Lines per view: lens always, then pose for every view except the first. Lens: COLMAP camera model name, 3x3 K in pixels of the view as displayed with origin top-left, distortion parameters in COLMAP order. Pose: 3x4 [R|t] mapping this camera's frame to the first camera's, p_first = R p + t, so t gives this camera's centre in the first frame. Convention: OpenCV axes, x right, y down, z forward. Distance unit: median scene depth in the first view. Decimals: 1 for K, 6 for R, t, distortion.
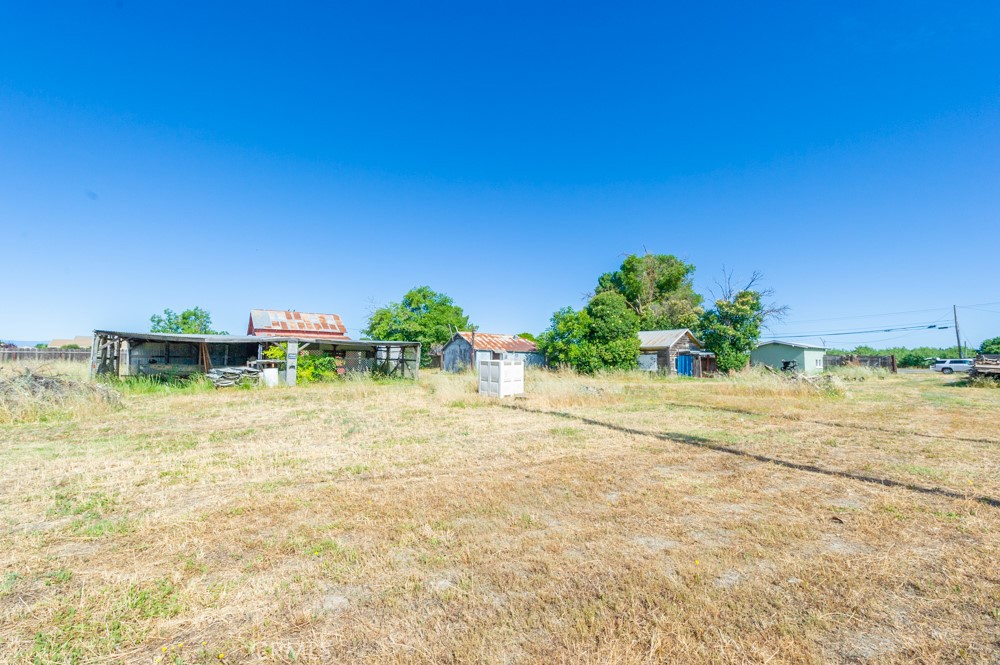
lens RADIAL K [[387.7, 0, 503.3], [0, 387.7, 332.5], [0, 0, 1]] dist [0.003917, 0.000091]
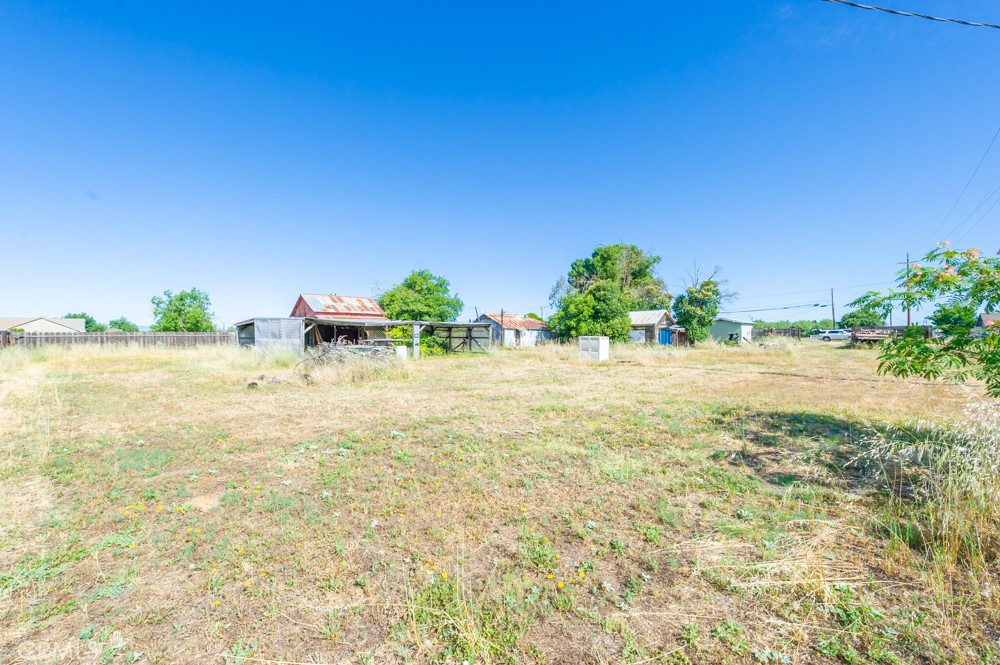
lens RADIAL K [[387.7, 0, 496.1], [0, 387.7, 332.1], [0, 0, 1]] dist [0.003917, 0.000091]
pose [[0.985397, -0.014920, 0.169617, -0.291187], [0.004616, 0.998128, 0.060984, -0.015771], [-0.170210, -0.059310, 0.983621, -0.163358]]
